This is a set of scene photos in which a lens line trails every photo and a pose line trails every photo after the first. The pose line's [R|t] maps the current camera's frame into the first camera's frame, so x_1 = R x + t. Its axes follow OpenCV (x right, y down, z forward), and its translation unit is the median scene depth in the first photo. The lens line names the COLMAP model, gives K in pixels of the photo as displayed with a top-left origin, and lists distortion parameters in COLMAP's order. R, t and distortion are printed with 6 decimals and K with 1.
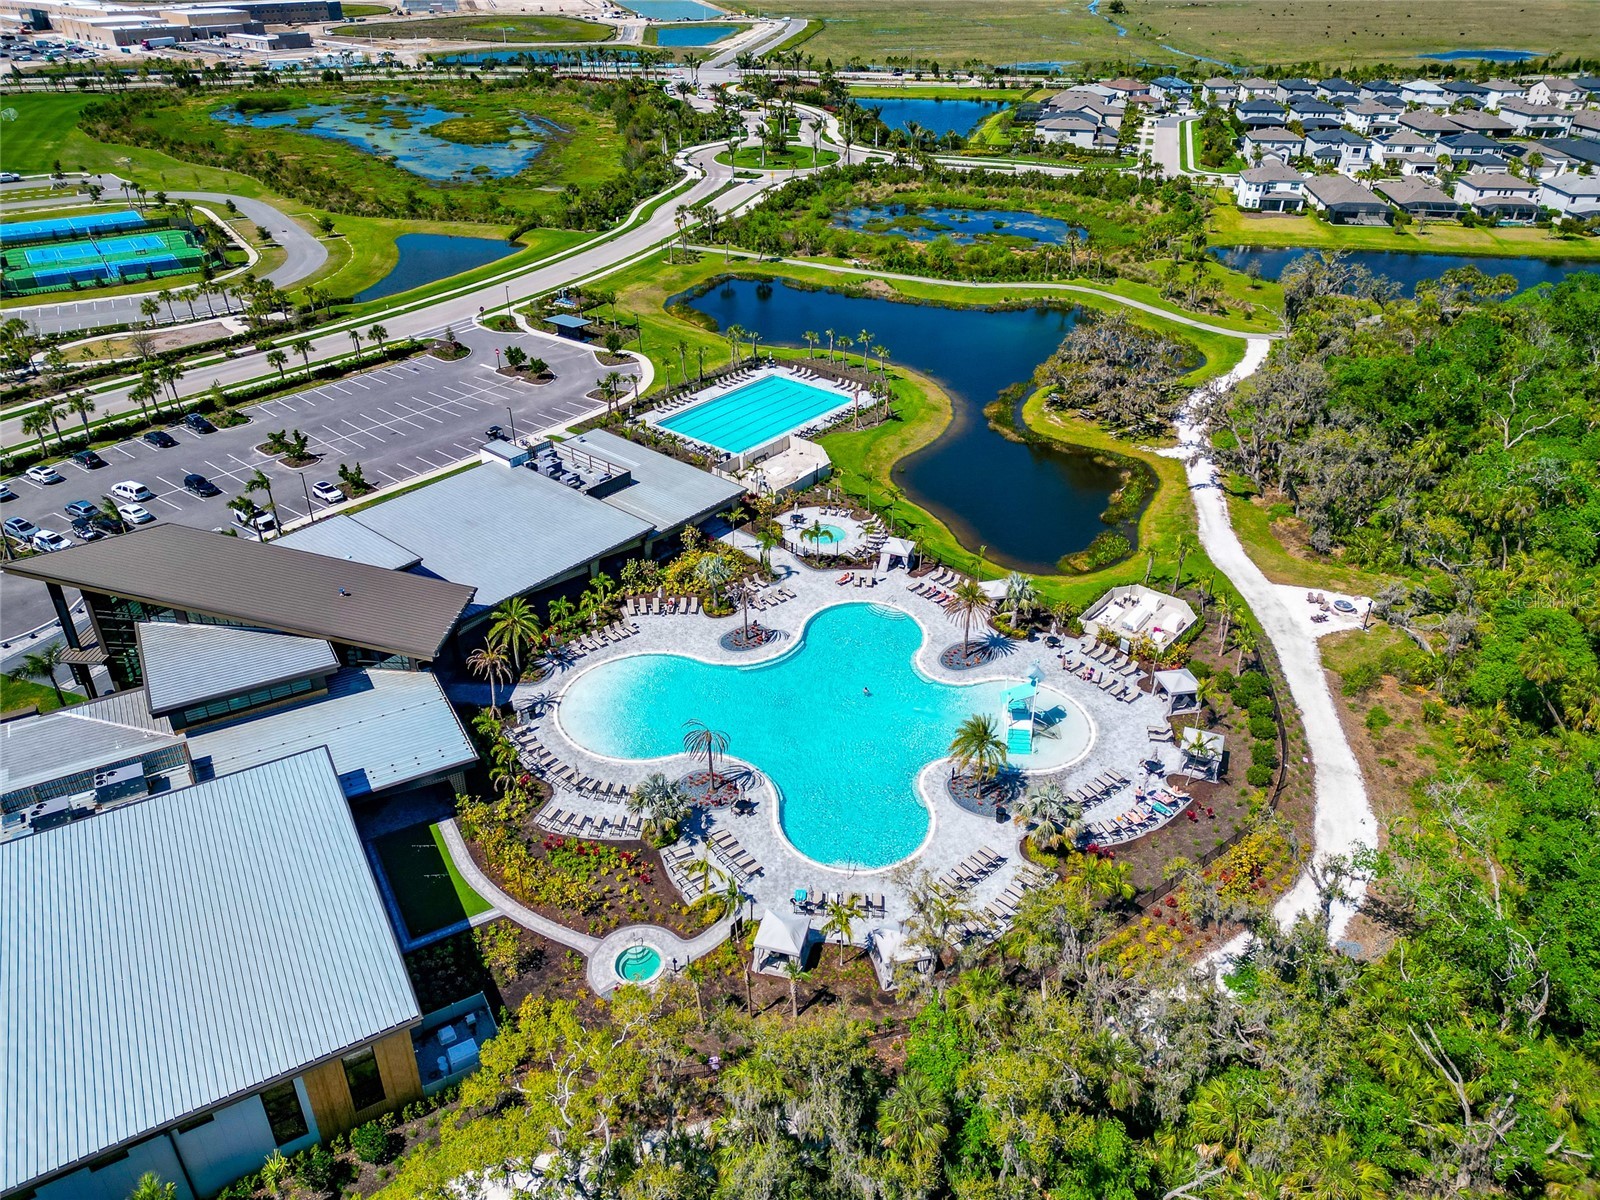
lens RADIAL K [[1169.9, 0, 794.4], [0, 1169.9, 564.5], [0, 0, 1]] dist [0.075004, -0.094342]
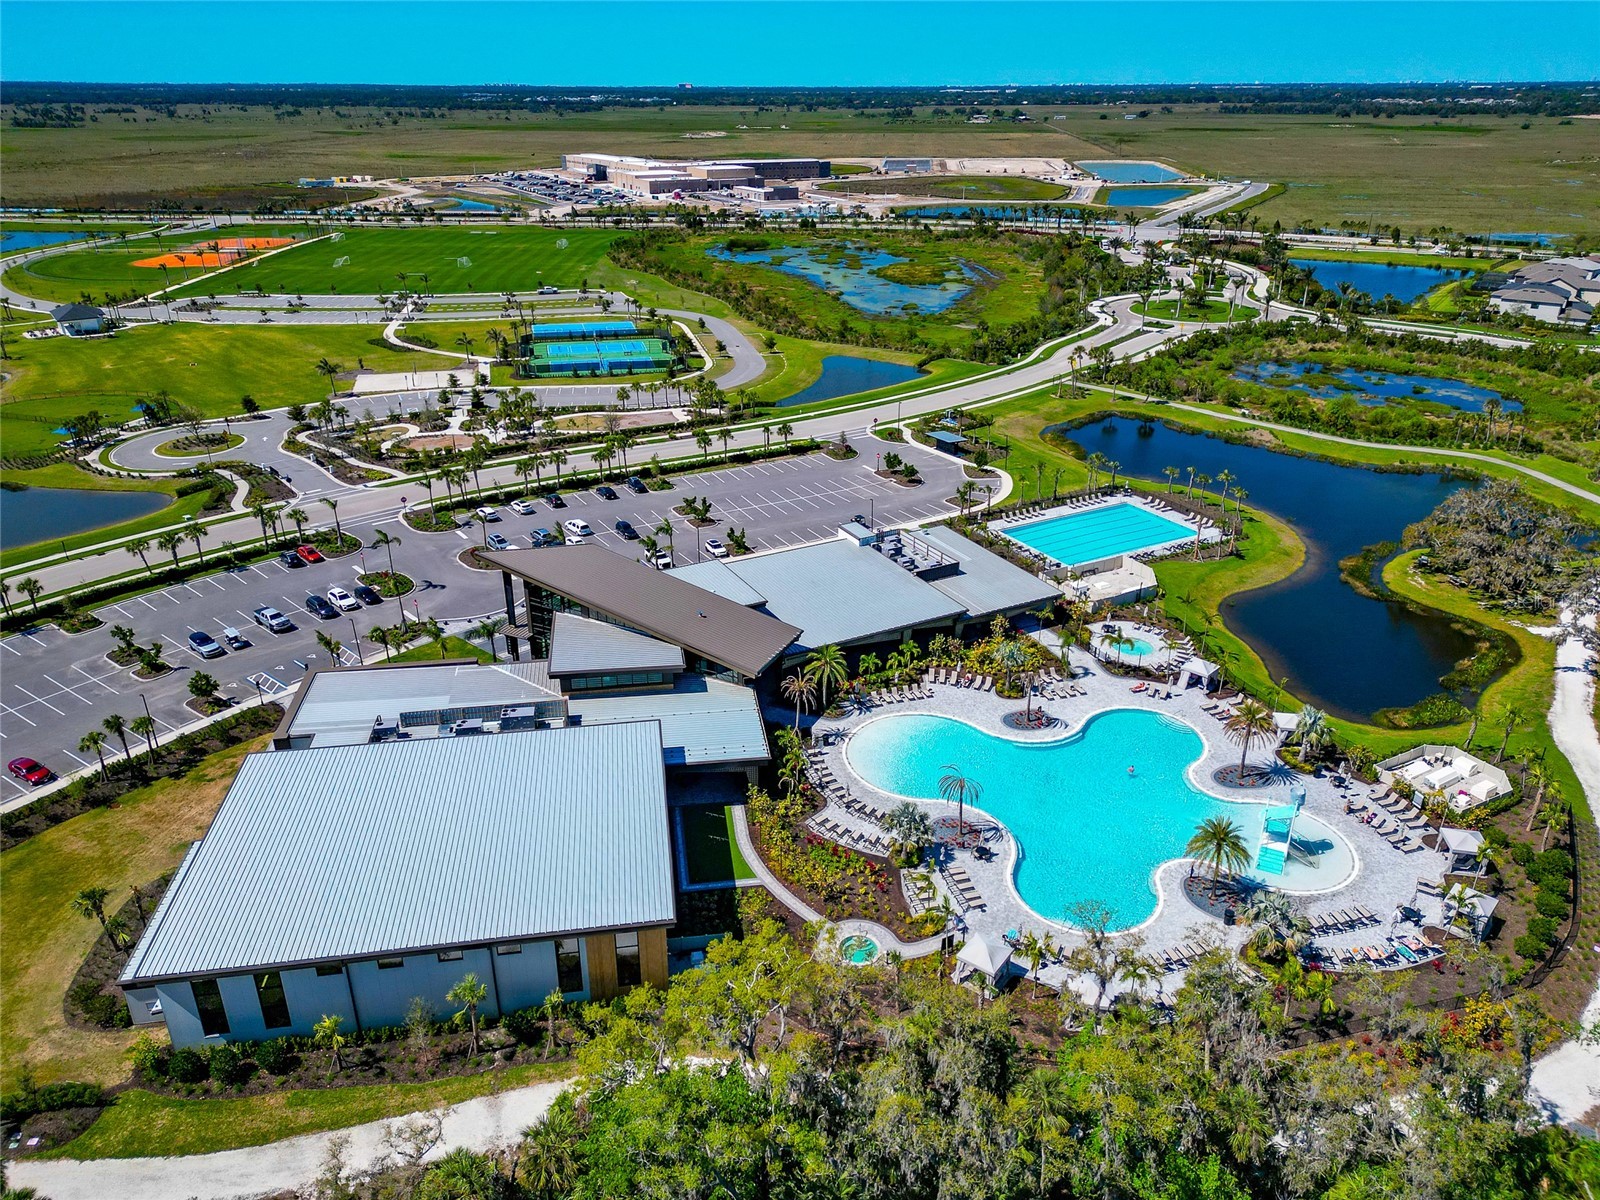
lens RADIAL K [[1144.9, 0, 753.6], [0, 1144.9, 602.2], [0, 0, 1]] dist [0.075030, -0.079449]
pose [[0.920227, 0.157041, -0.358497, 0.062927], [-0.186070, 0.981377, -0.047727, 0.037790], [0.344325, 0.110626, 0.932310, -0.066471]]
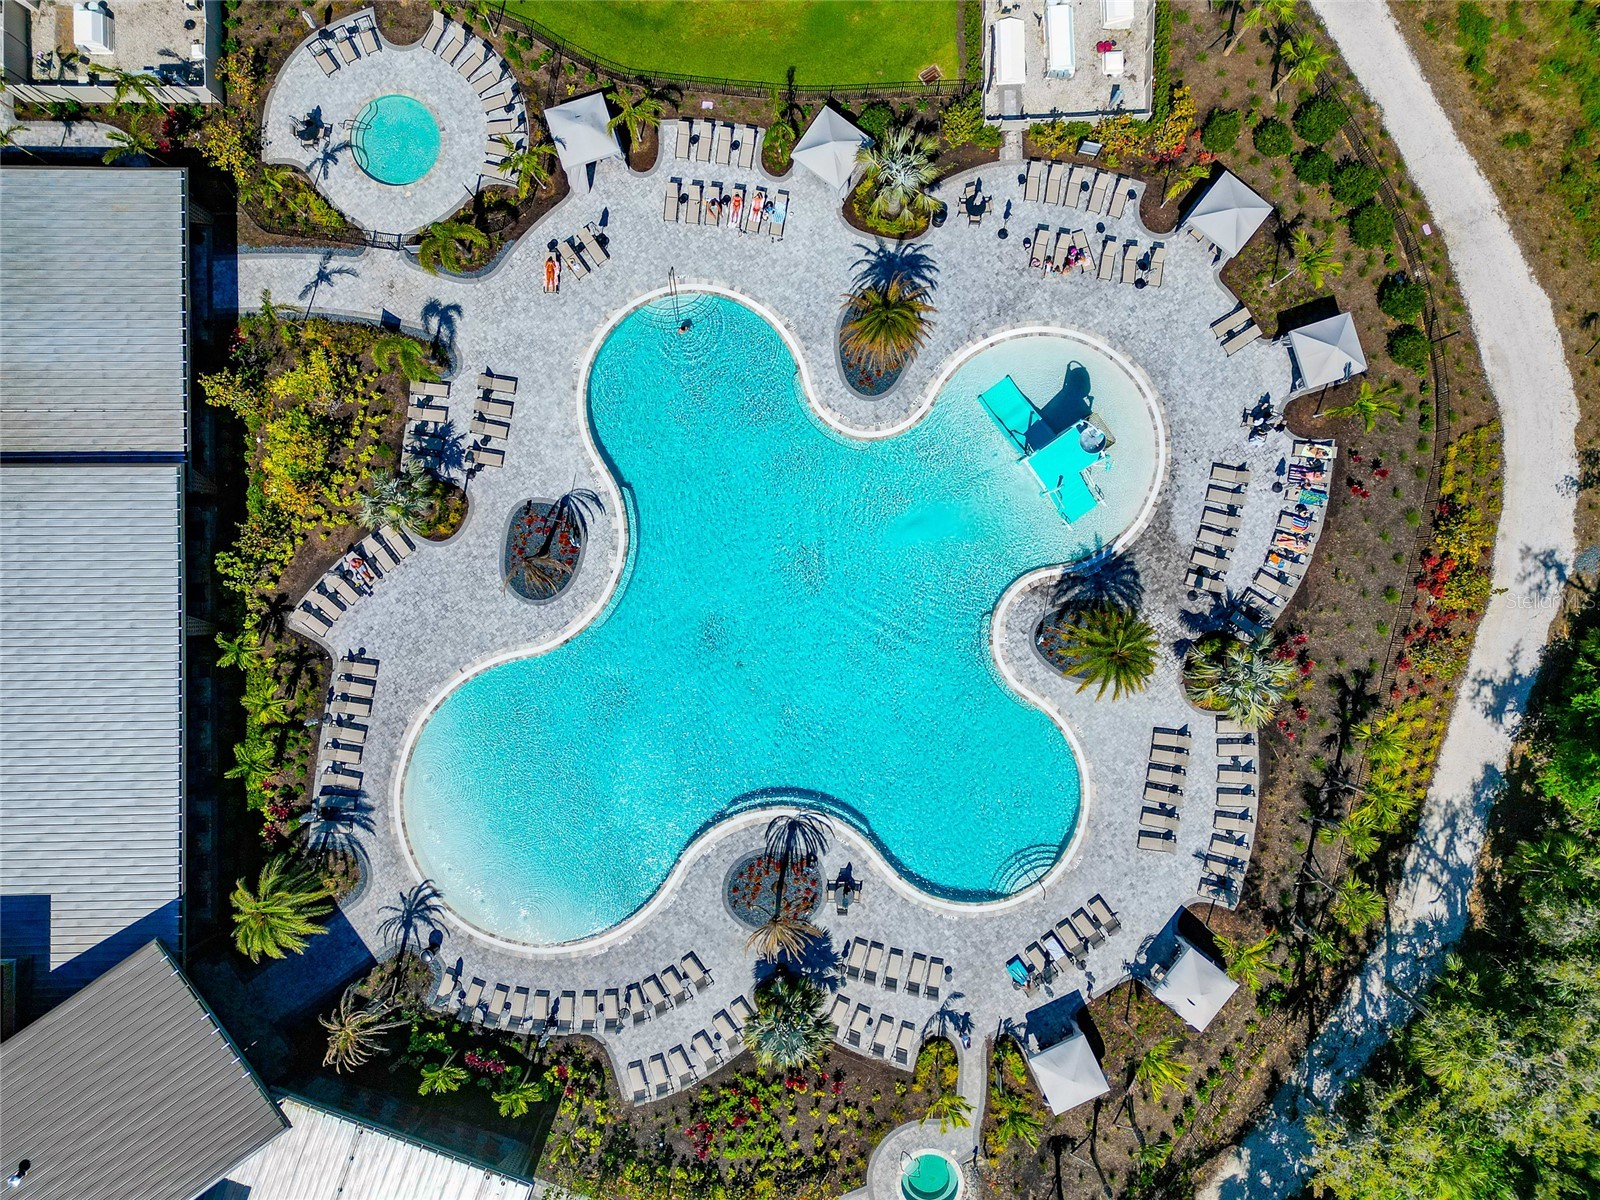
lens RADIAL K [[1169.9, 0, 794.4], [0, 1169.9, 564.5], [0, 0, 1]] dist [0.075004, -0.094342]
pose [[0.766691, -0.641878, -0.013292, 0.037970], [0.318495, 0.362287, 0.875962, -0.270069], [-0.557445, -0.675826, 0.482197, 0.464712]]
